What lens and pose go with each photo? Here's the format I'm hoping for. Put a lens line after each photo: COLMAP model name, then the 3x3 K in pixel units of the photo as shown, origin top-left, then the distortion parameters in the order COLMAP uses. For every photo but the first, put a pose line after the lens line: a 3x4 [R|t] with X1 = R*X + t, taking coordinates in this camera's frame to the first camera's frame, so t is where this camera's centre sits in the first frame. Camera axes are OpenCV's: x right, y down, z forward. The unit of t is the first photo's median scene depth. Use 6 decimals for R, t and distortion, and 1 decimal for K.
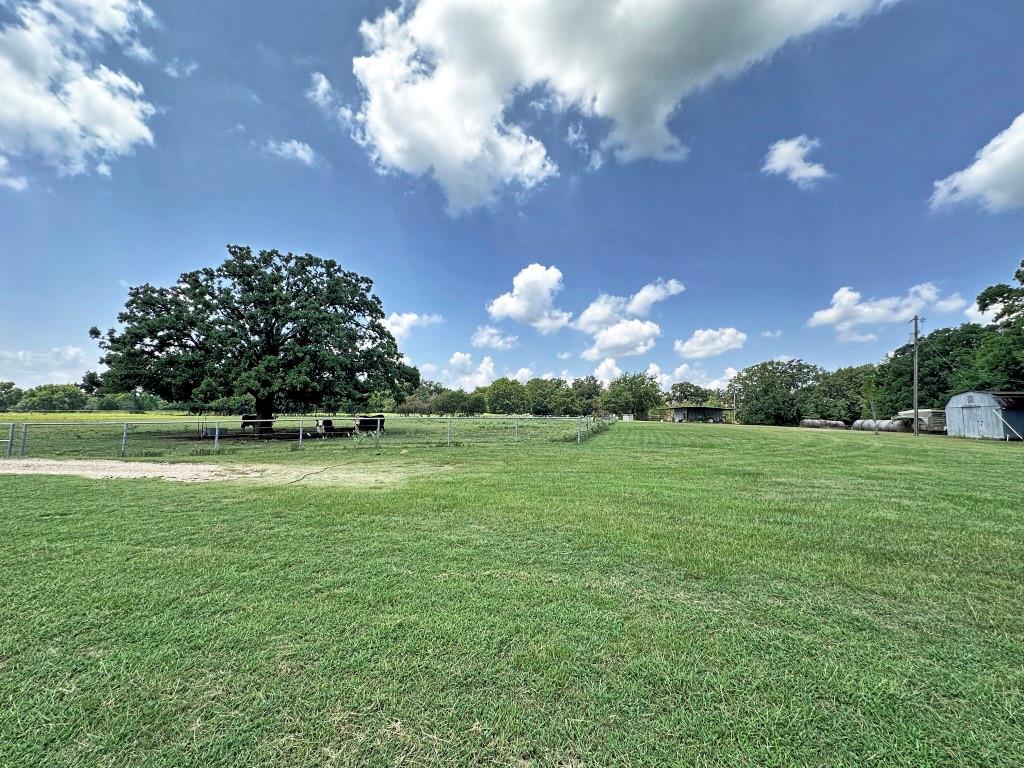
lens RADIAL K [[412.9, 0, 512.9], [0, 412.9, 378.4], [0, 0, 1]] dist [-0.001199, -0.000106]
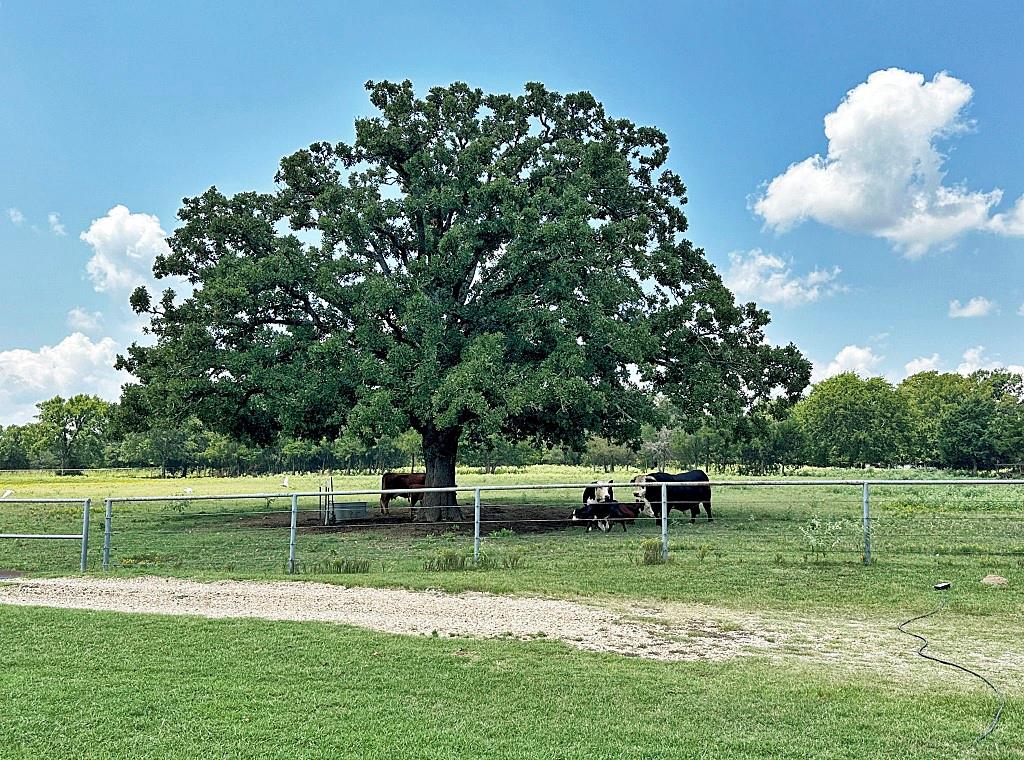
lens RADIAL K [[979.3, 0, 511.6], [0, 979.3, 379.7], [0, 0, 1]] dist [0.205016, 0.000000]
pose [[0.955394, -0.036780, -0.293036, -0.218791], [0.036159, 0.999318, -0.007539, 0.001252], [0.293114, -0.003393, 0.956072, 0.033574]]
